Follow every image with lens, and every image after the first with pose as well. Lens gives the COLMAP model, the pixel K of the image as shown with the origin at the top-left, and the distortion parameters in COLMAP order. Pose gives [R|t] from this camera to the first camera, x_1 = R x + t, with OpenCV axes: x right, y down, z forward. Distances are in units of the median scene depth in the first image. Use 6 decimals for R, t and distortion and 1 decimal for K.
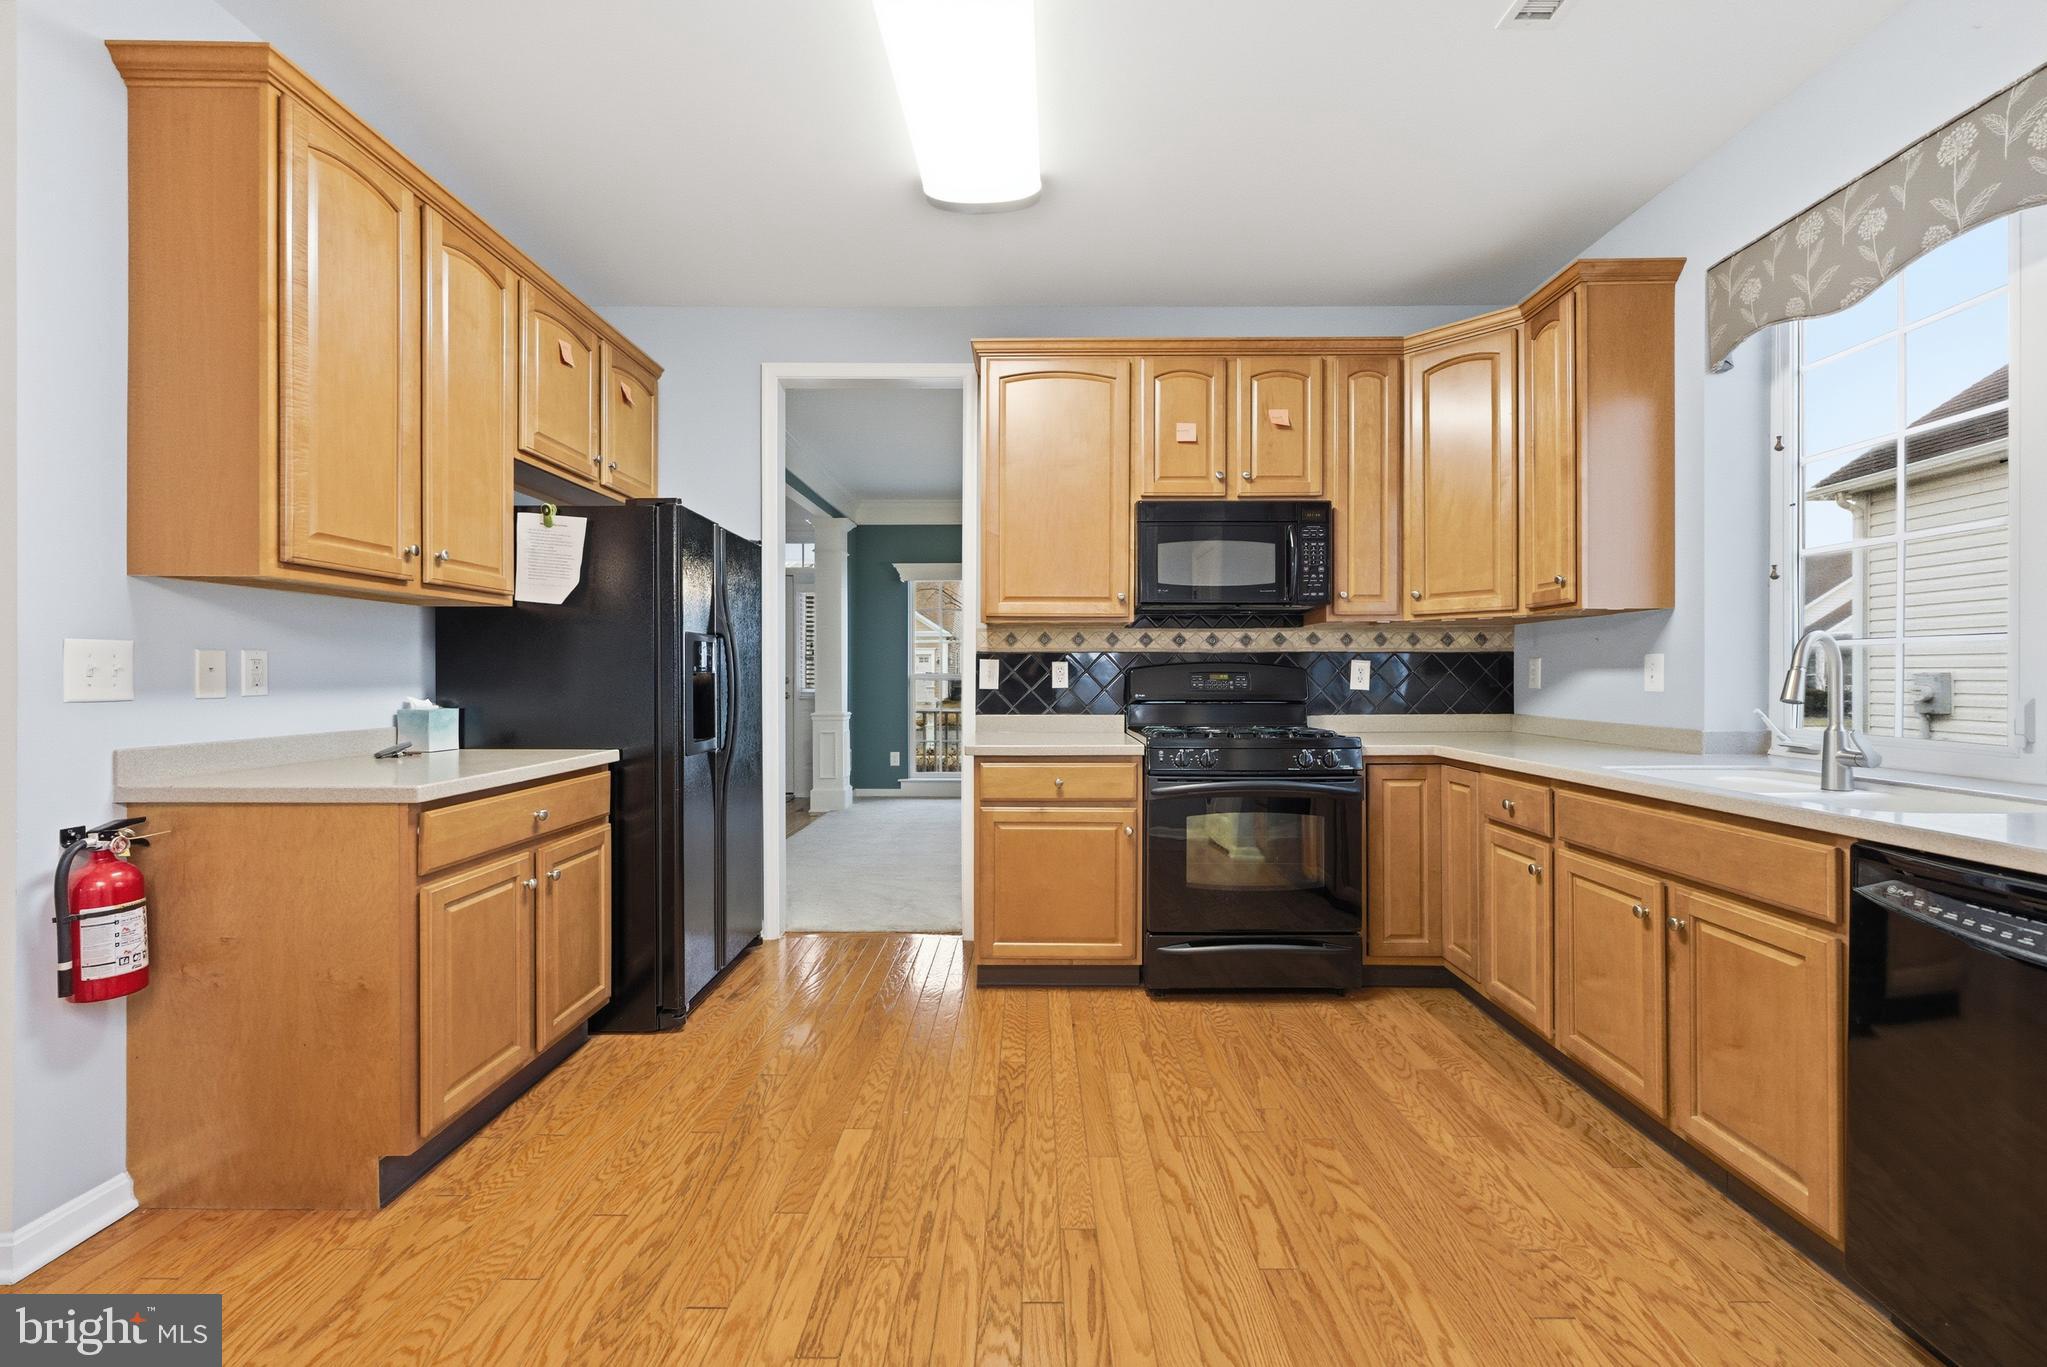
lens RADIAL K [[828.6, 0, 1030.7], [0, 828.6, 675.4], [0, 0, 1]] dist [-0.000401, 0.000300]
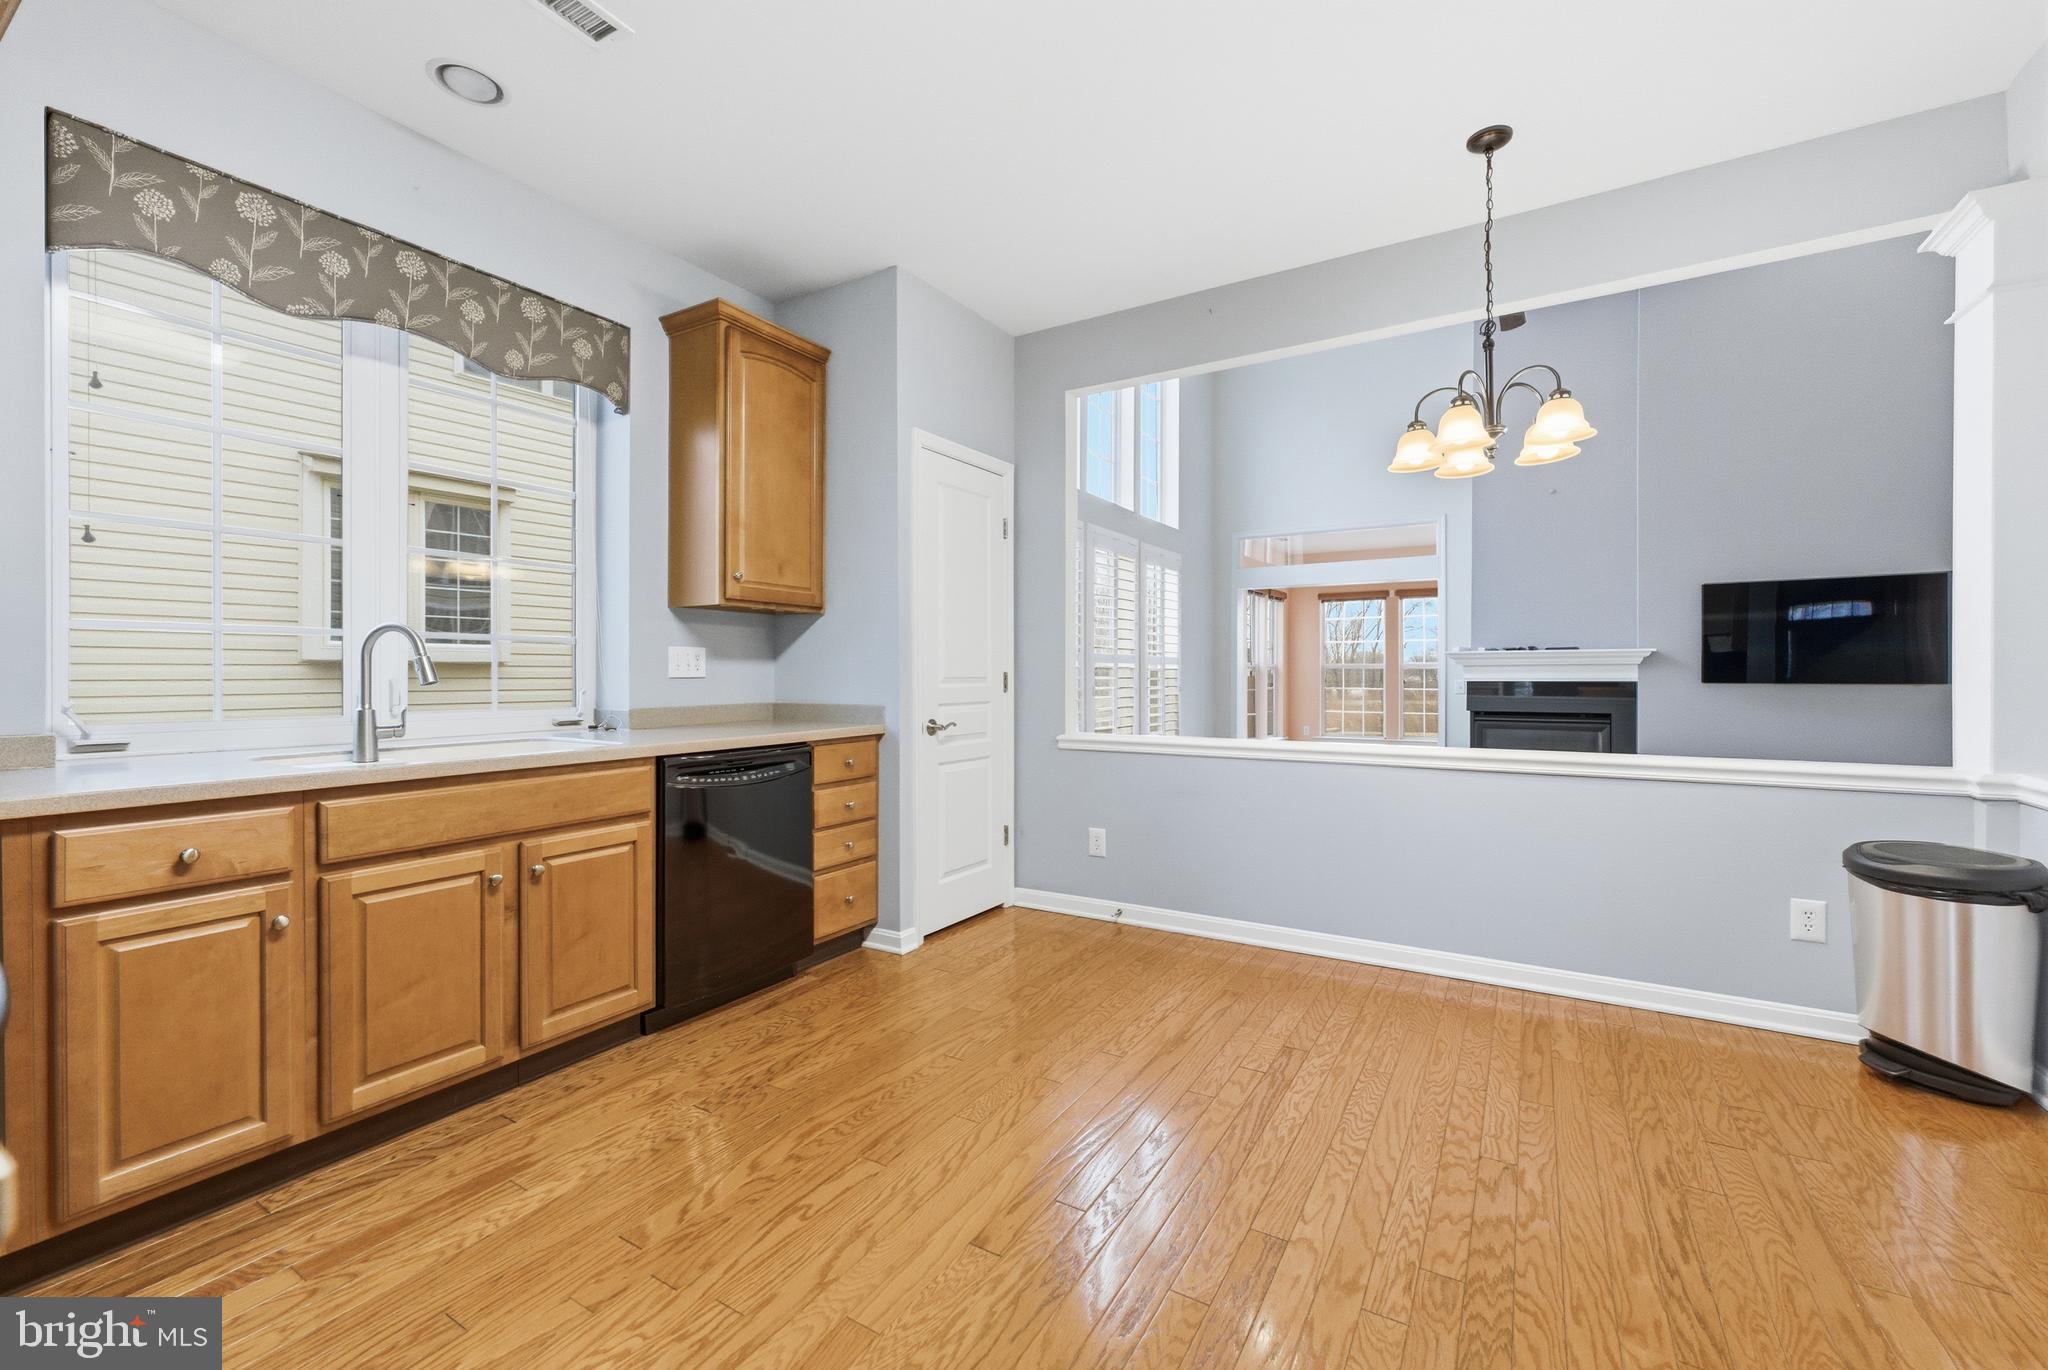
lens RADIAL K [[836.5, 0, 1036.4], [0, 836.5, 676.0], [0, 0, 1]] dist [-0.001450, 0.000372]
pose [[-0.861486, 0.000885, 0.507780, -0.304310], [0.002794, 0.999992, 0.002998, 0.014997], [-0.507773, 0.004001, -0.861481, 1.153456]]
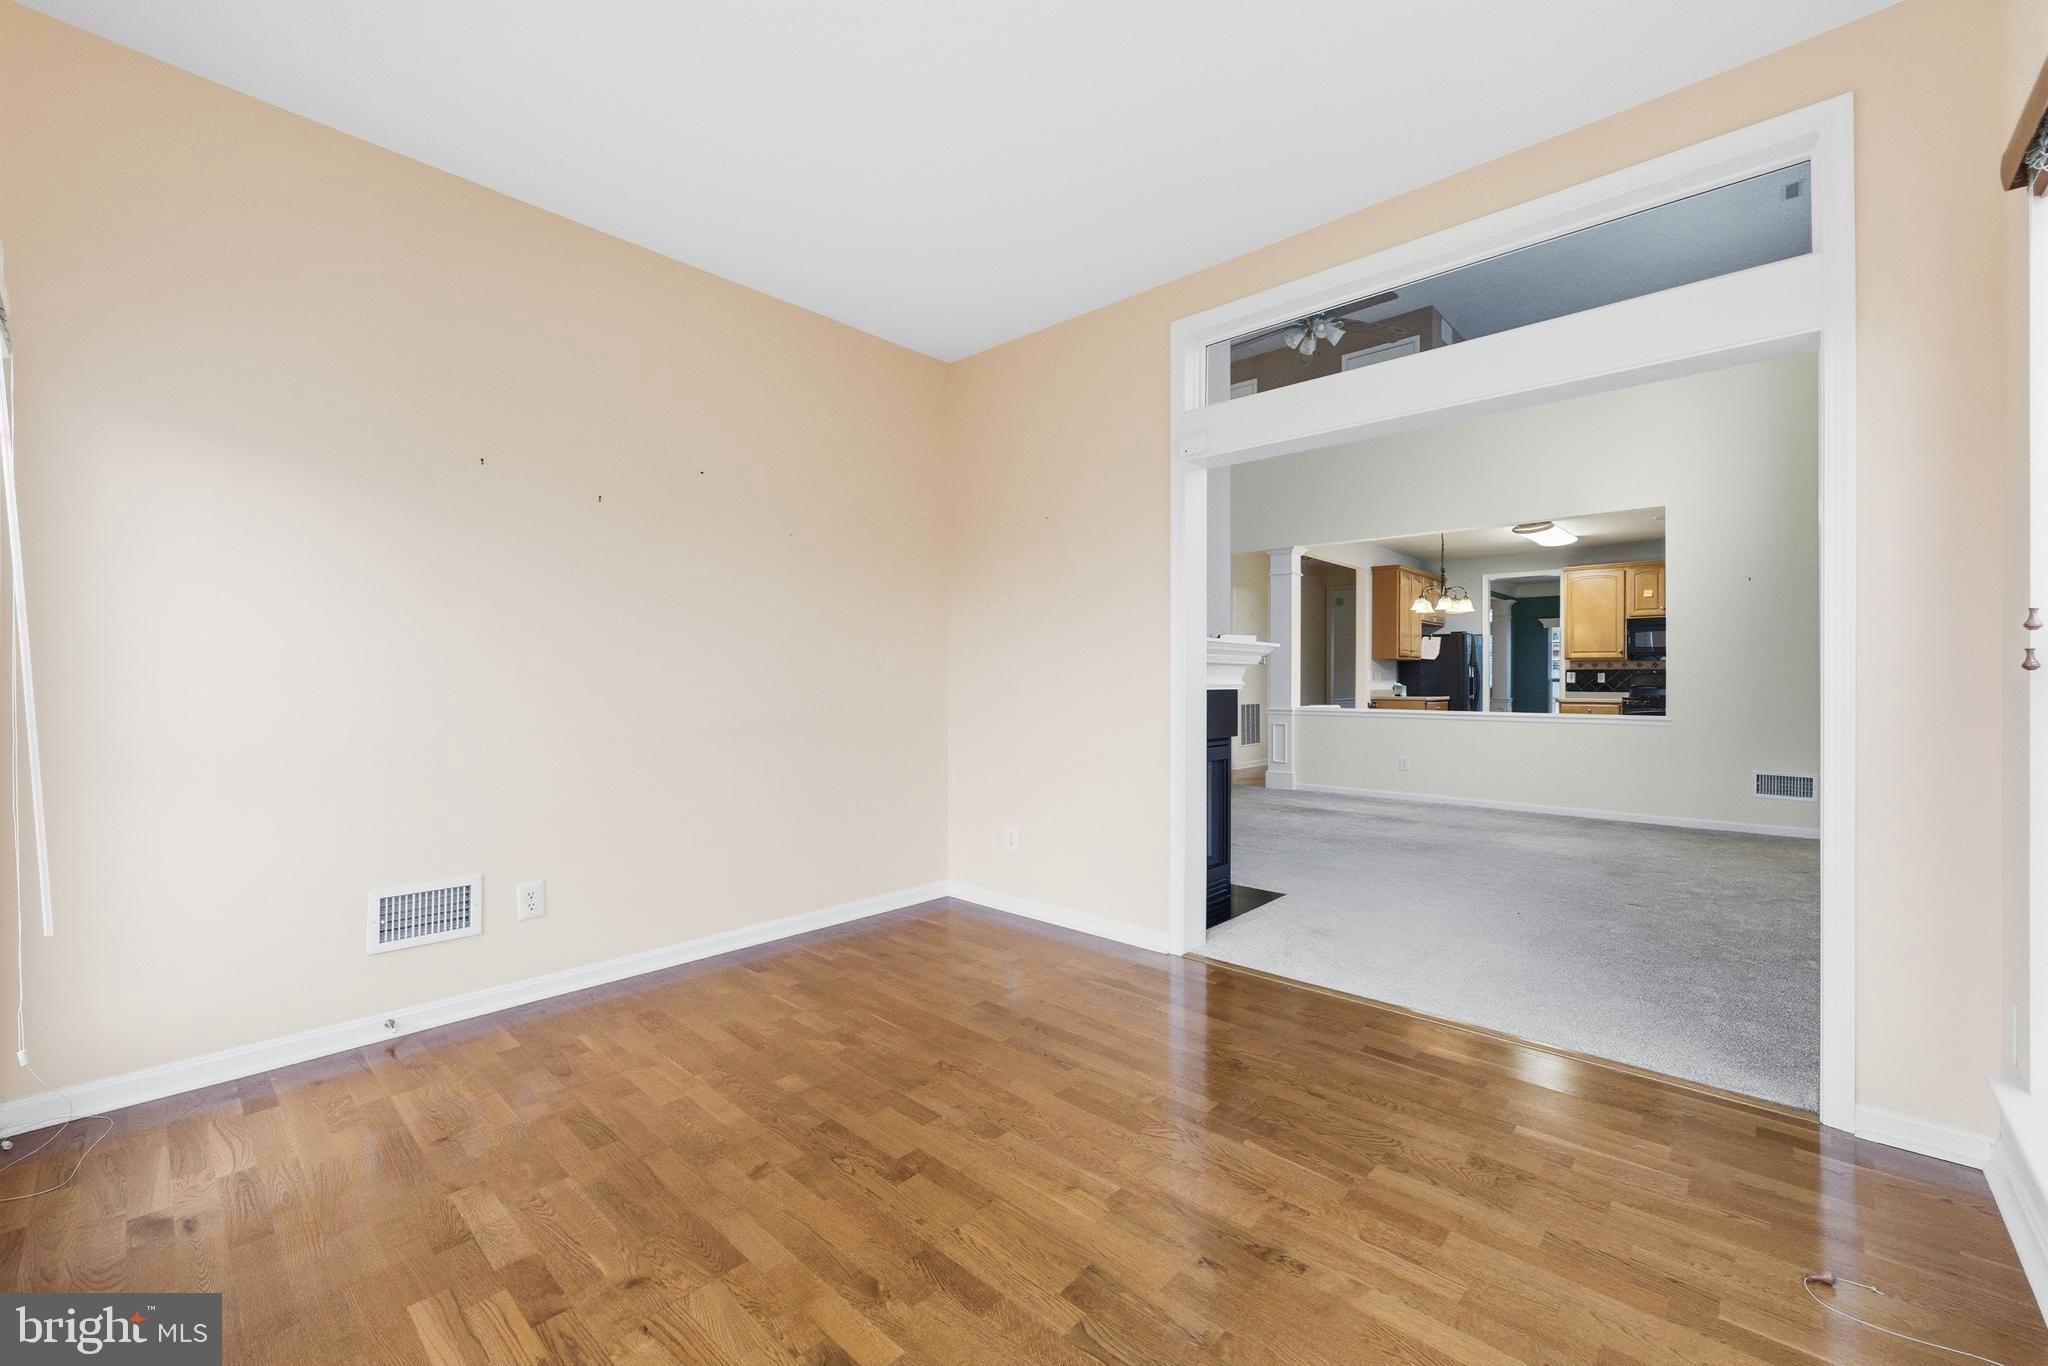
lens RADIAL K [[829.0, 0, 1031.2], [0, 829.0, 674.9], [0, 0, 1]] dist [-0.000401, 0.000300]
pose [[0.741909, -0.001433, -0.670499, 0.649302], [-0.005096, 0.999957, -0.007777, 0.027897], [0.670482, 0.009187, 0.741869, -3.159821]]
